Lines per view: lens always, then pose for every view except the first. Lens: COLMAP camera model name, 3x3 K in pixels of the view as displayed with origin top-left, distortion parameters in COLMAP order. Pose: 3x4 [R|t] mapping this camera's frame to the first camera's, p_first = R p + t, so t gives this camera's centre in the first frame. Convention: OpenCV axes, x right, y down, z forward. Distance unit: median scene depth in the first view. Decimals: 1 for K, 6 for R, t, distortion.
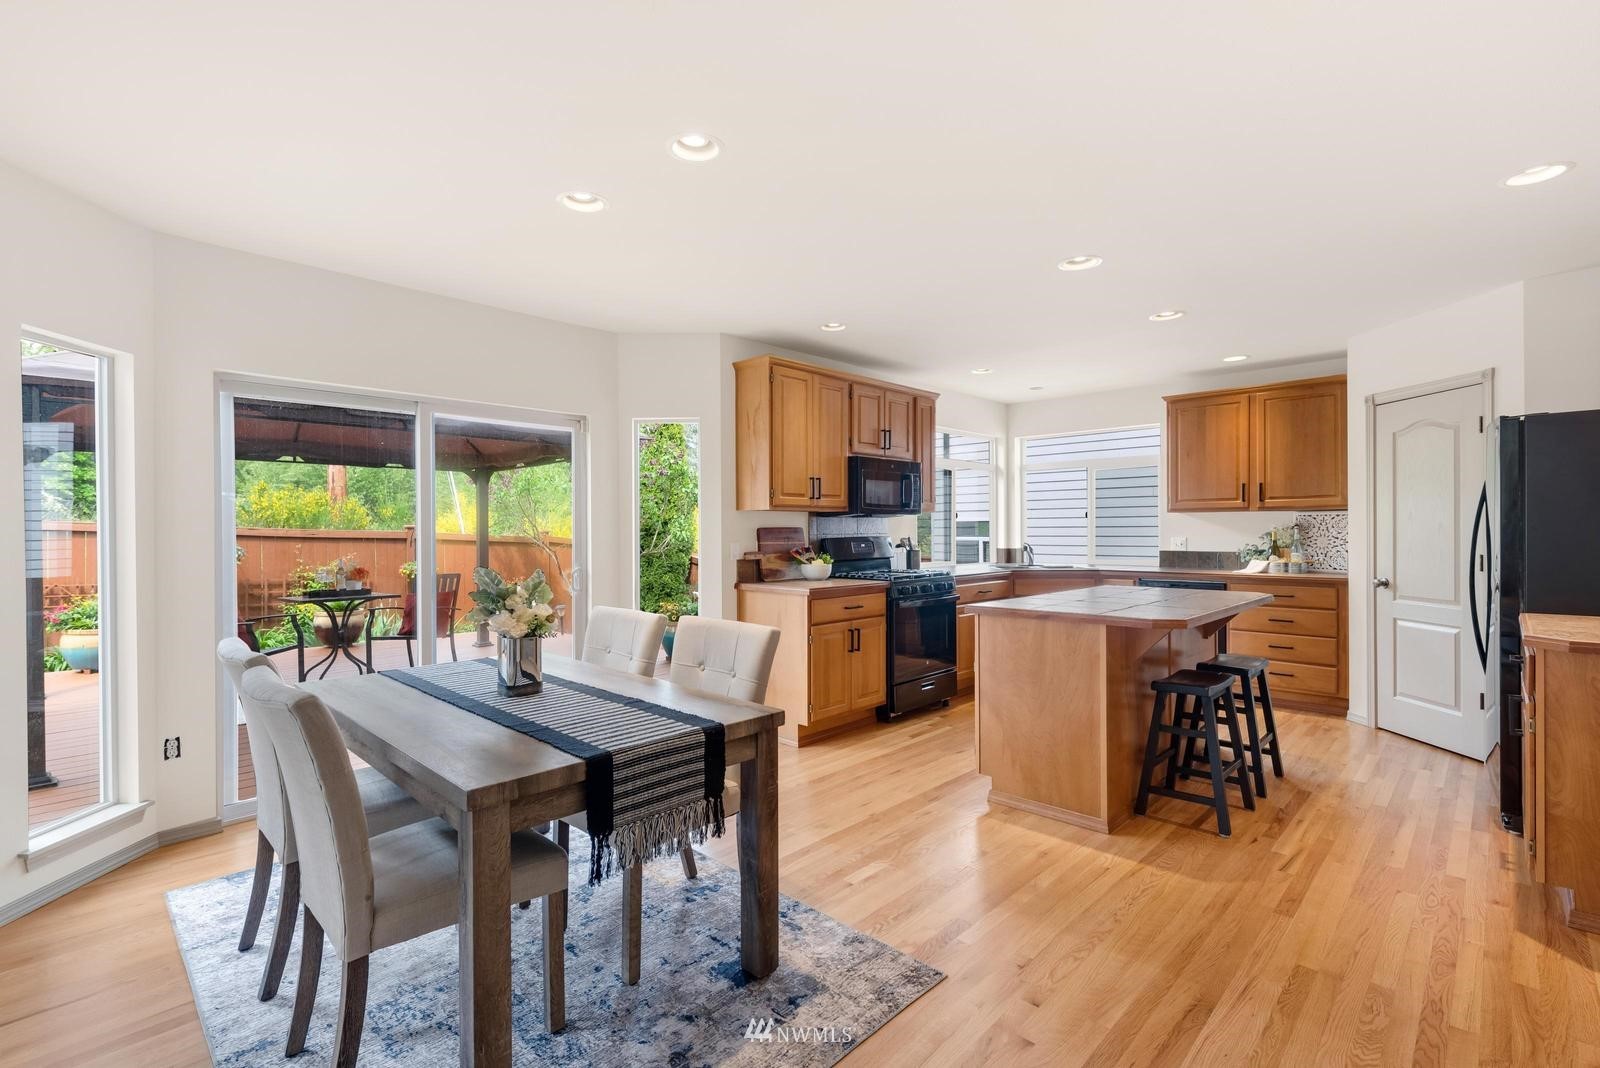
lens RADIAL K [[722.8, 0, 784.9], [0, 722.8, 534.1], [0, 0, 1]] dist [-0.015212, -0.001728]
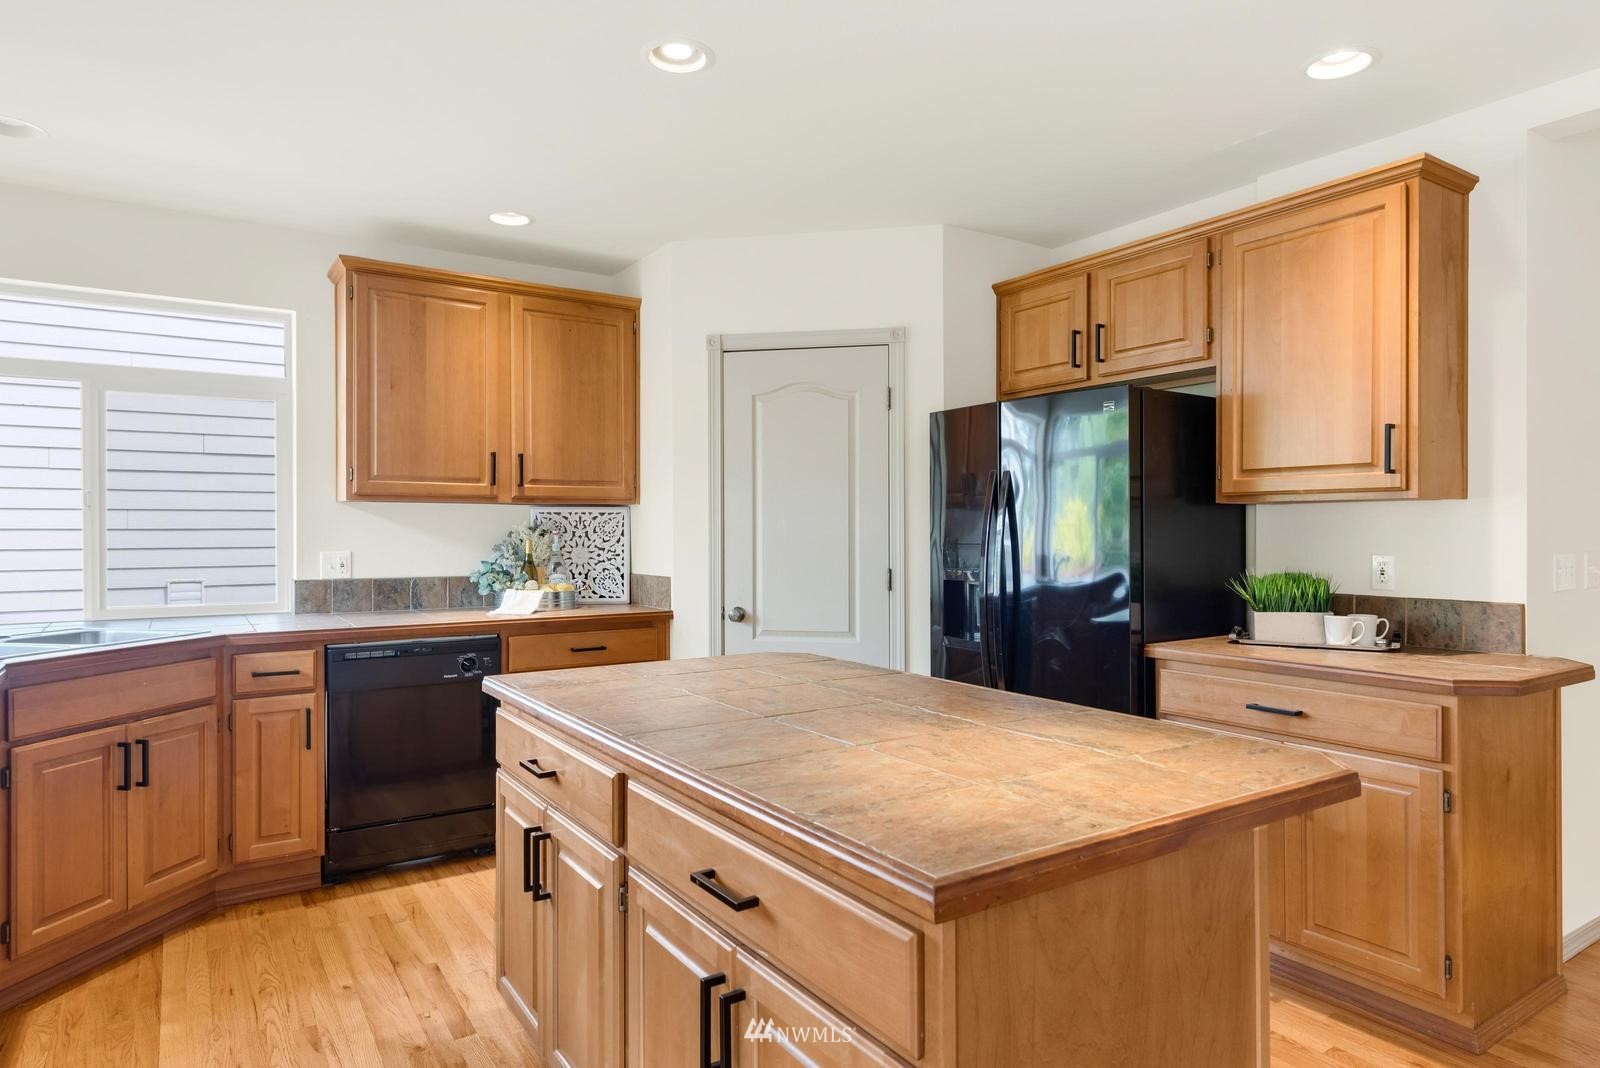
lens RADIAL K [[914.4, 0, 796.0], [0, 914.4, 534.1], [0, 0, 1]] dist [-0.005076, -0.000189]
pose [[0.198735, 0.000211, 0.980053, -0.003705], [0.006328, 0.999979, -0.001499, -0.005831], [-0.980033, 0.006500, 0.198729, 0.684578]]
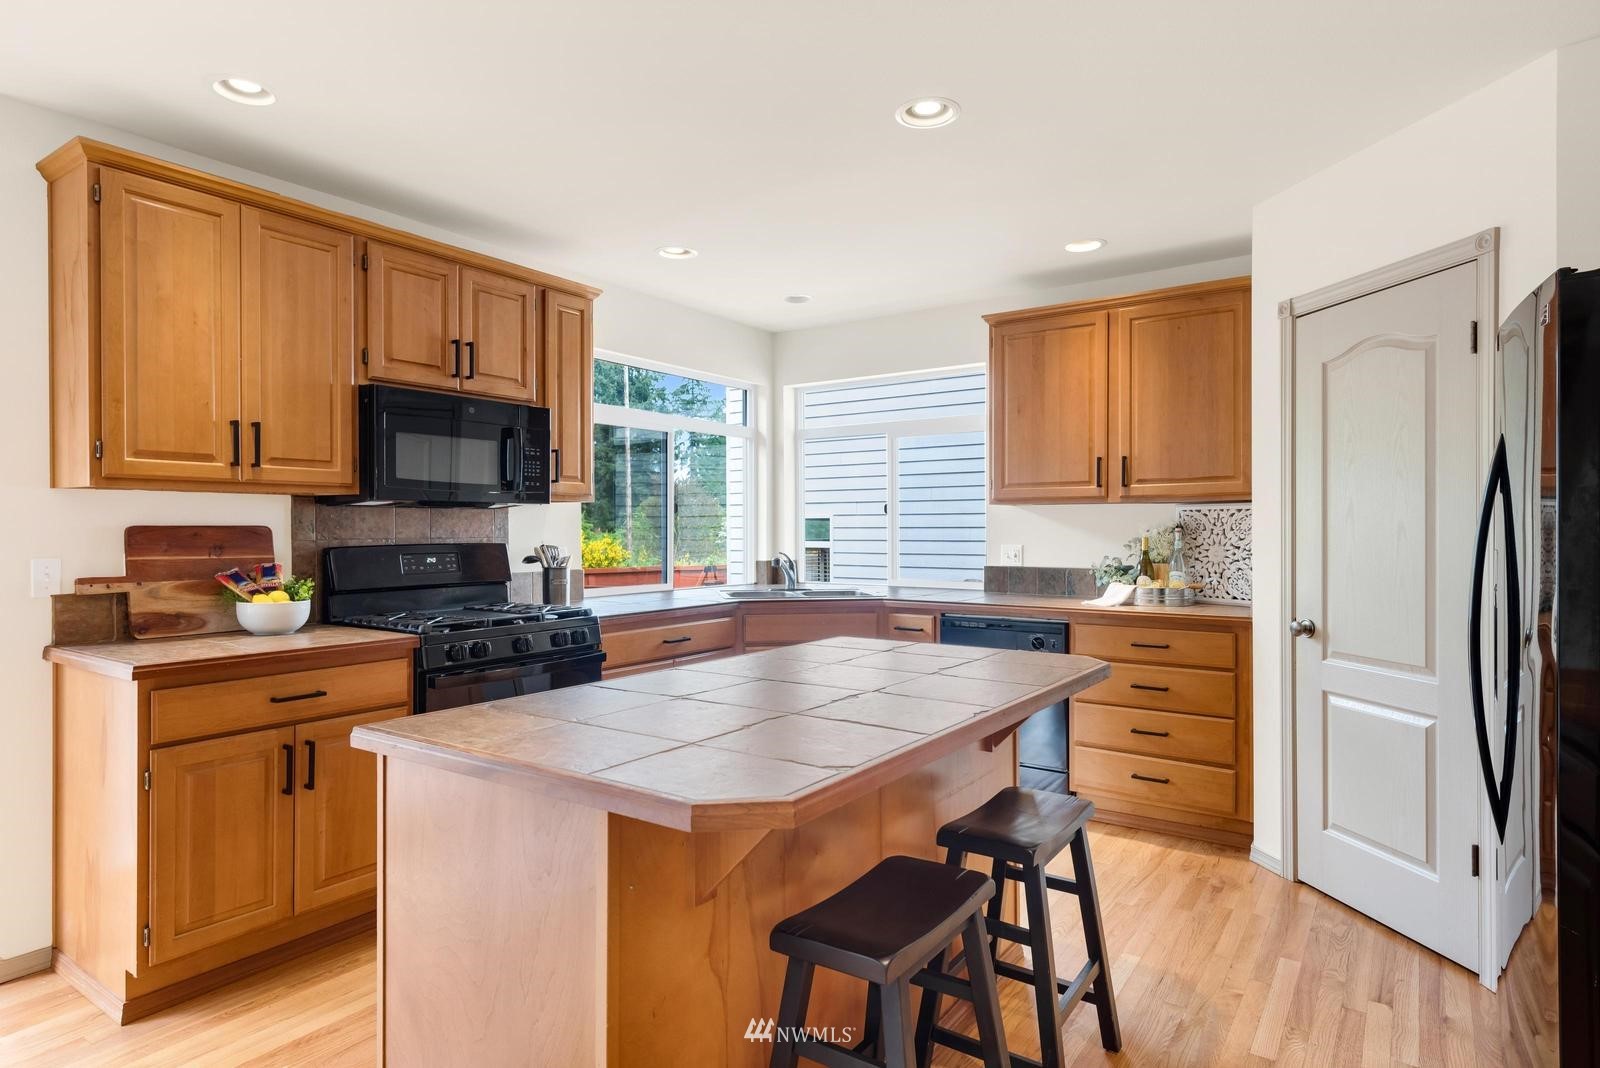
lens RADIAL K [[877.8, 0, 805.2], [0, 877.8, 533.1], [0, 0, 1]] dist [-0.006543, -0.003253]
pose [[0.983762, 0.003622, 0.179440, 0.282805], [-0.003137, 0.999991, -0.002990, -0.003623], [-0.179449, 0.002378, 0.983764, 0.341086]]
